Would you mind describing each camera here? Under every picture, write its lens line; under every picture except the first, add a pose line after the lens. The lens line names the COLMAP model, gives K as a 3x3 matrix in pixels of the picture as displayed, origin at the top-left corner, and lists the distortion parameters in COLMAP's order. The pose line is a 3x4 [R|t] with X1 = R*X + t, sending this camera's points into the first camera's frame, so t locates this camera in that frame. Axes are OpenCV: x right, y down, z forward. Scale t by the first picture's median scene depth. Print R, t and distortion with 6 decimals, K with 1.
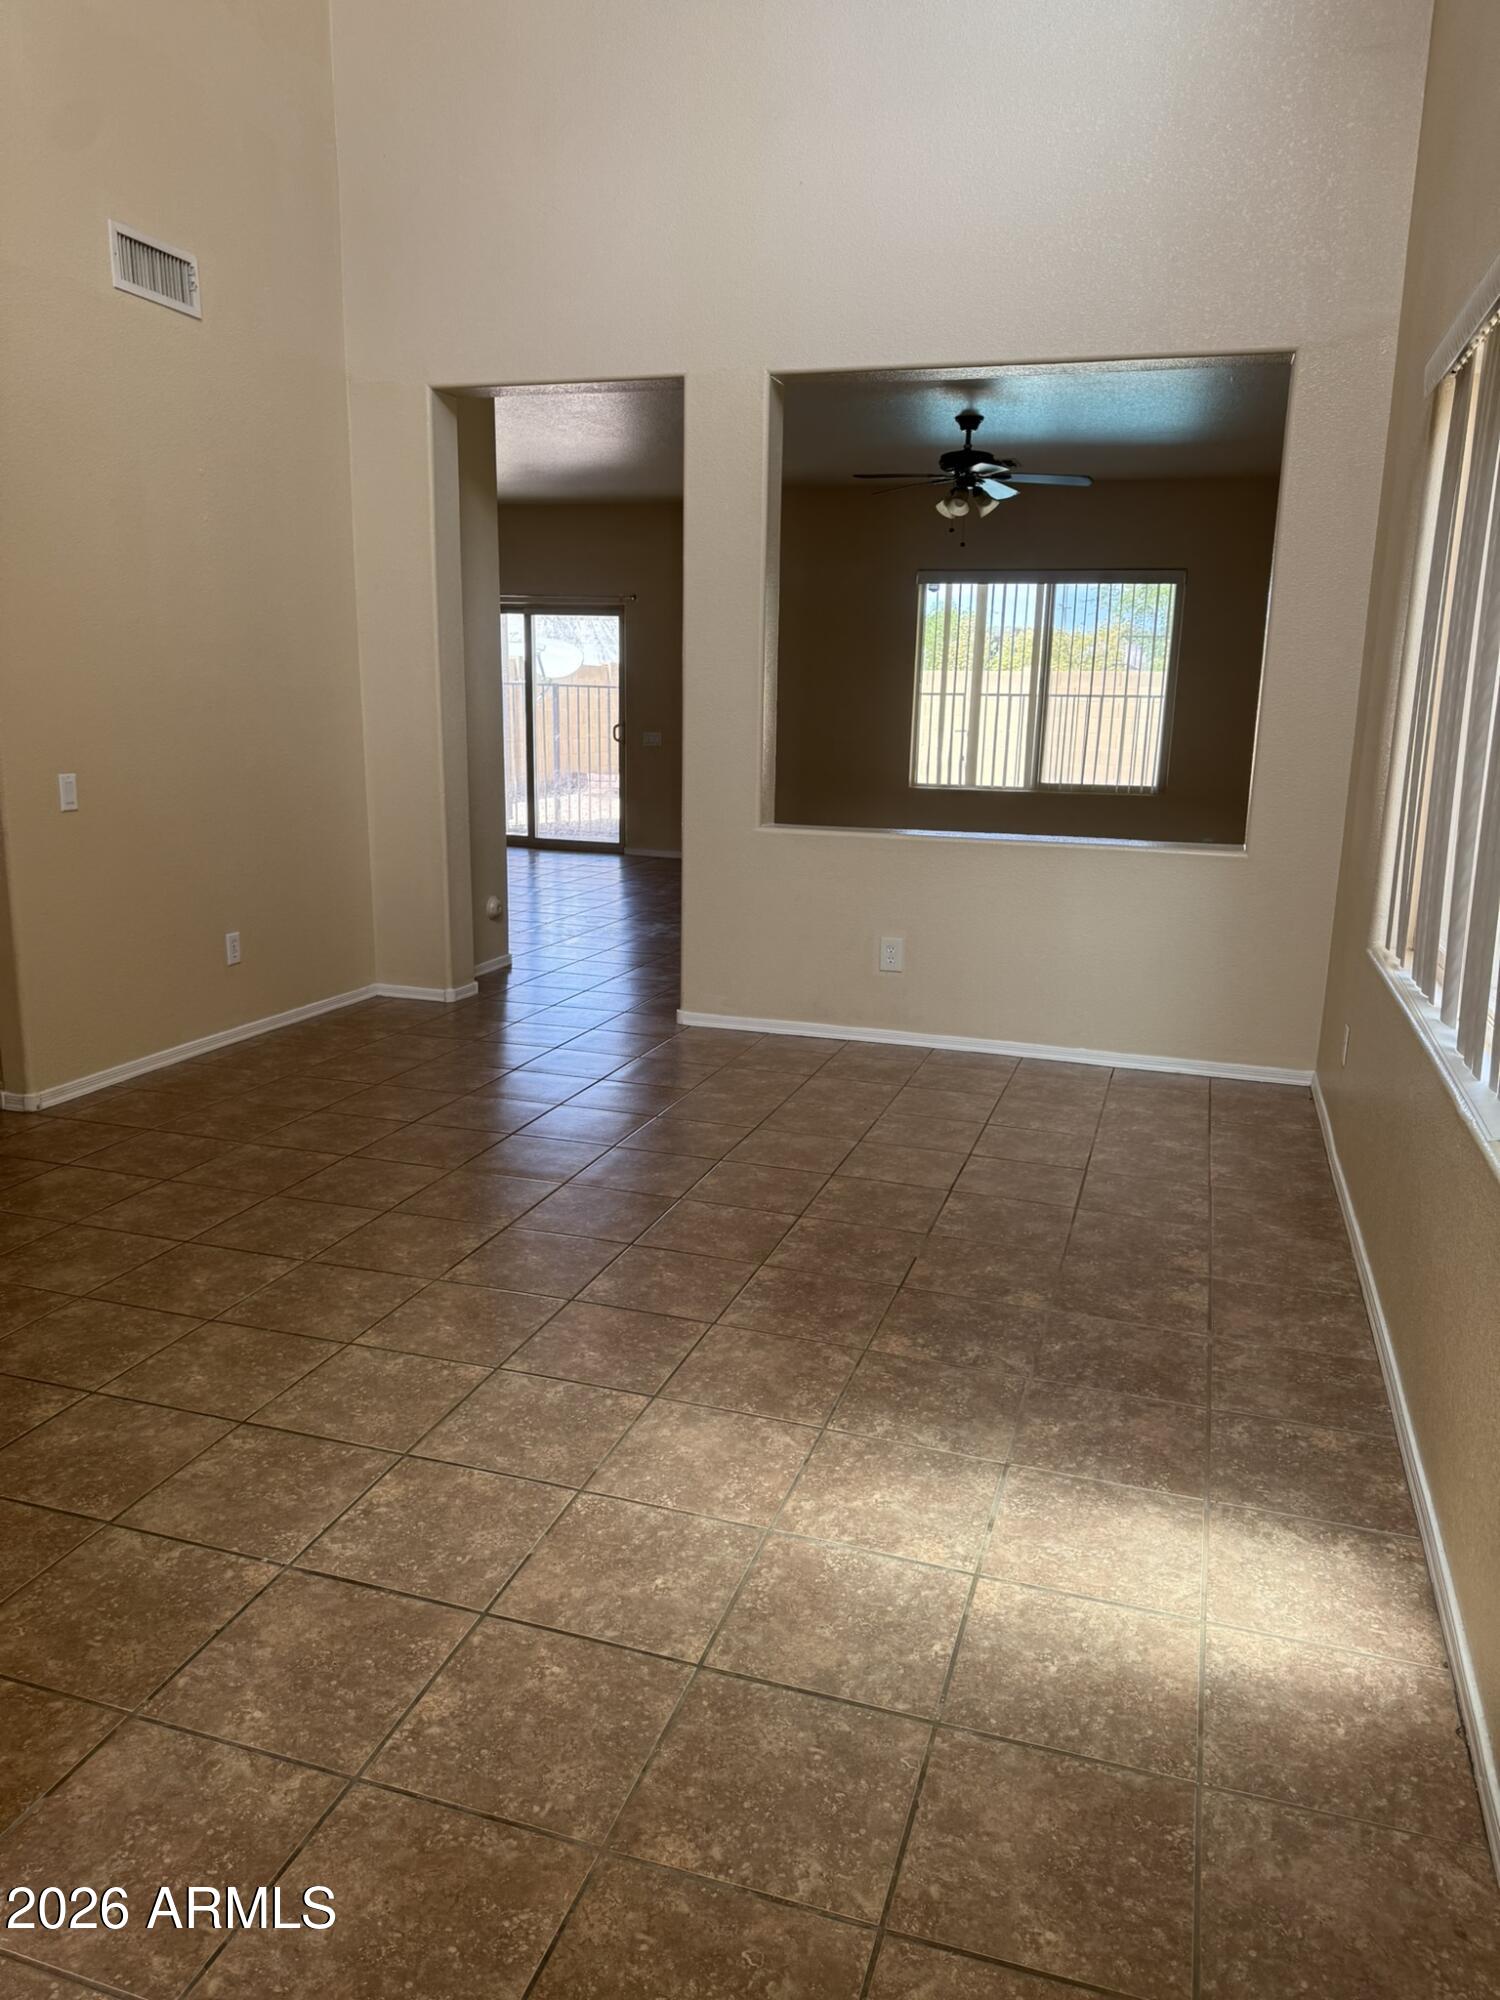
lens RADIAL K [[1410.3, 0, 743.6], [0, 1410.3, 1001.8], [0, 0, 1]] dist [0.010547, -0.021026]
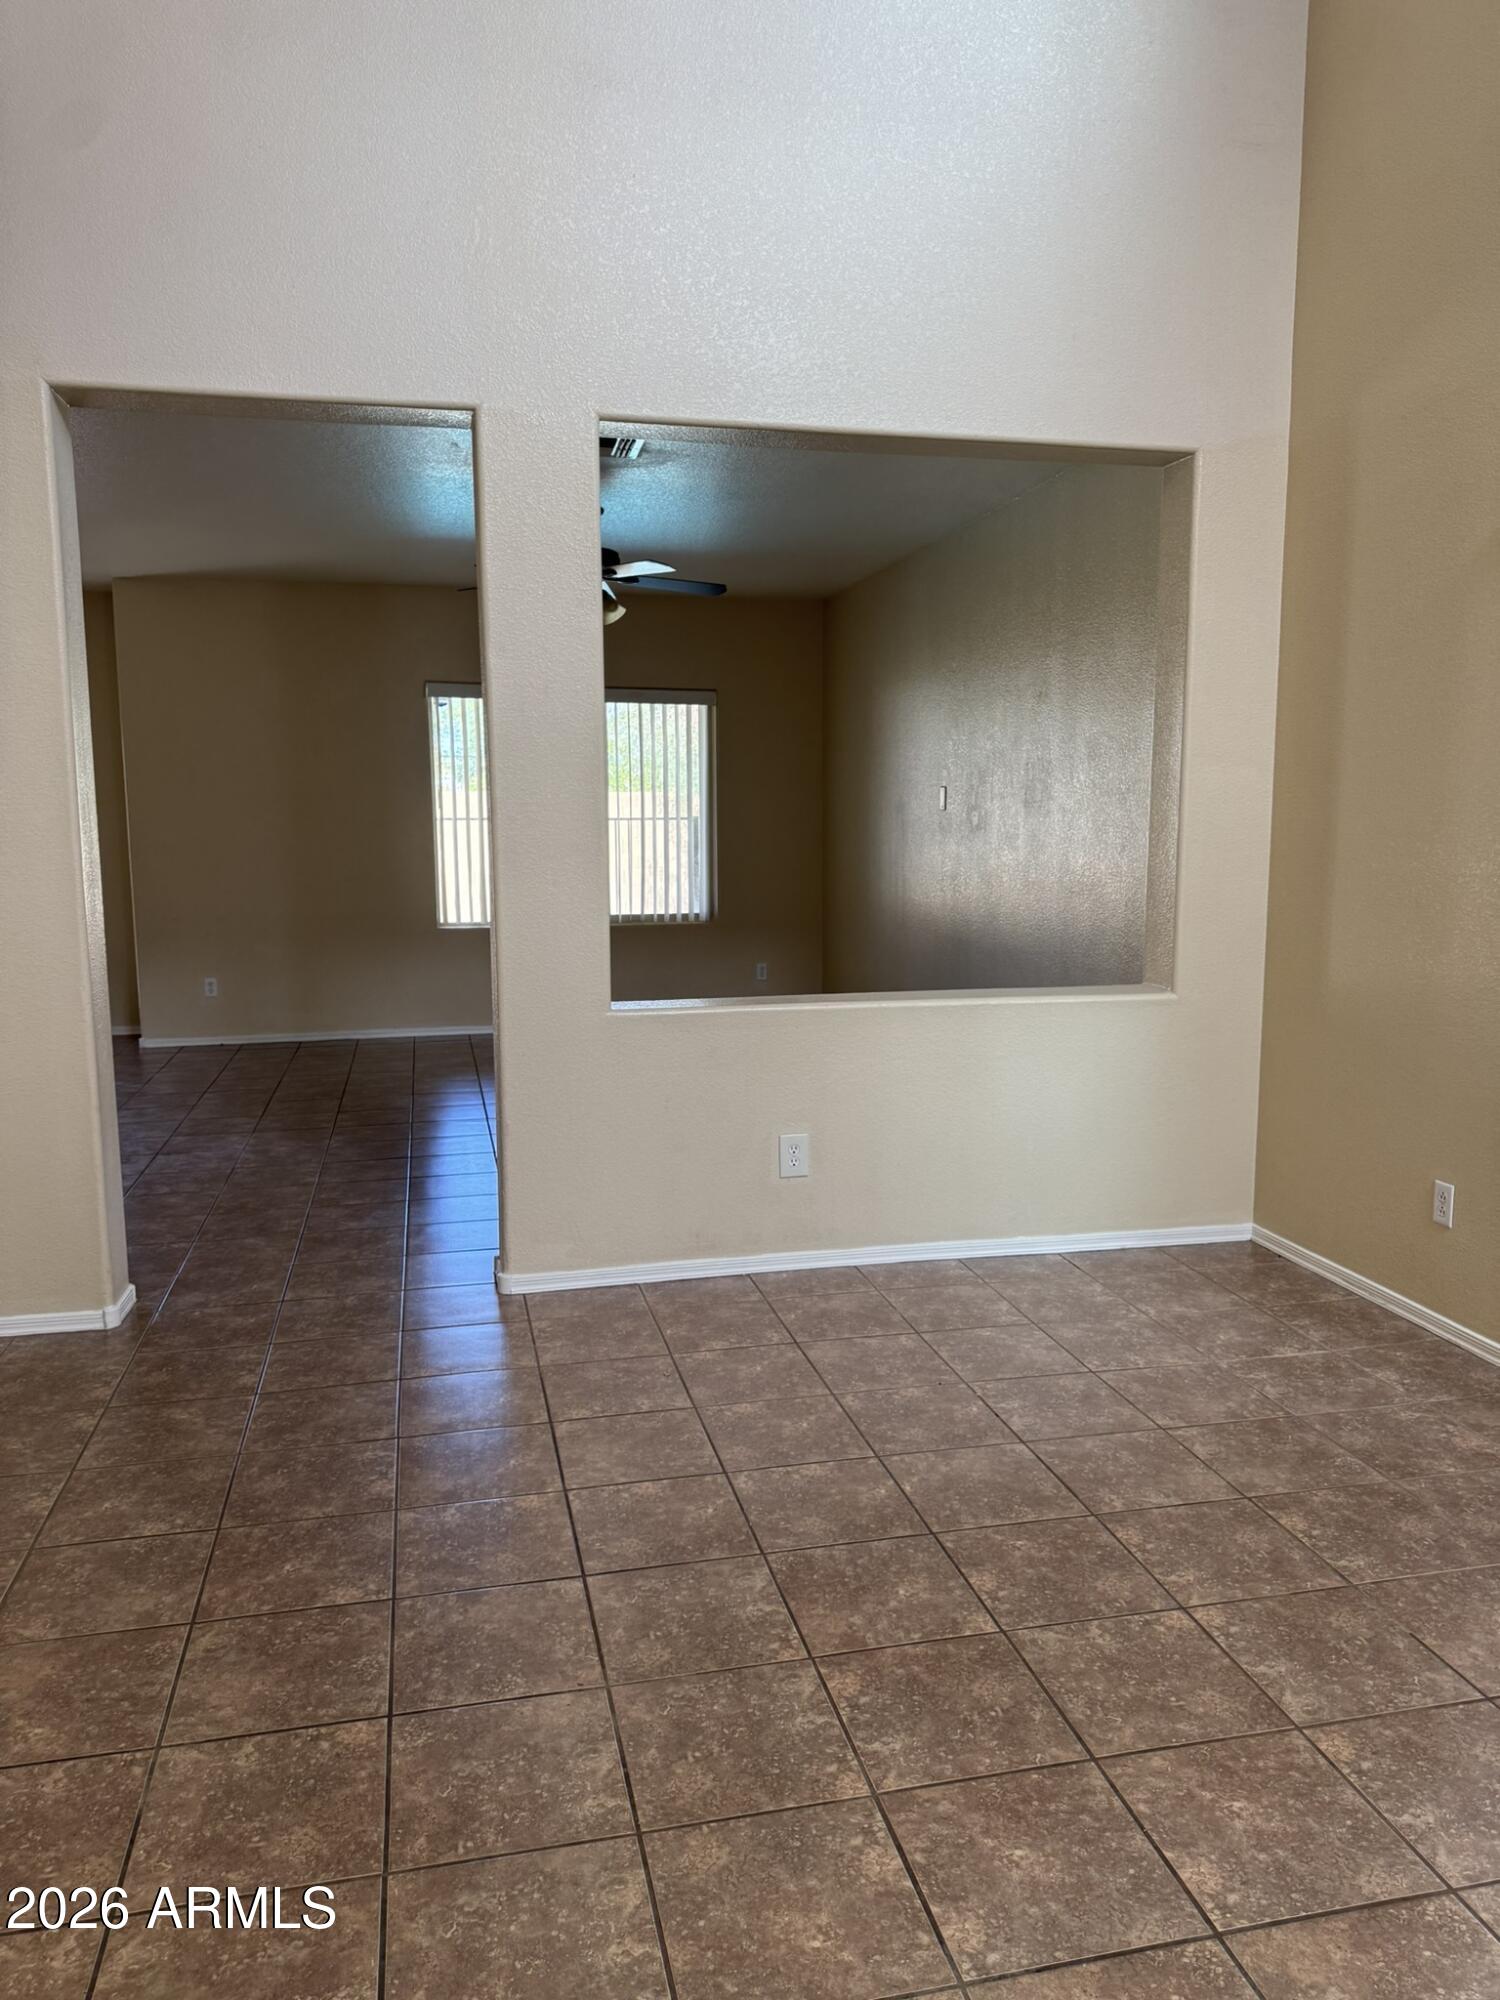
lens RADIAL K [[1410.3, 0, 746.0], [0, 1410.3, 1008.2], [0, 0, 1]] dist [0.010547, -0.021026]
pose [[0.863333, -0.094411, 0.495724, -0.385896], [0.131556, 0.990482, -0.040474, -0.113629], [-0.487185, 0.100158, 0.867536, 0.416962]]
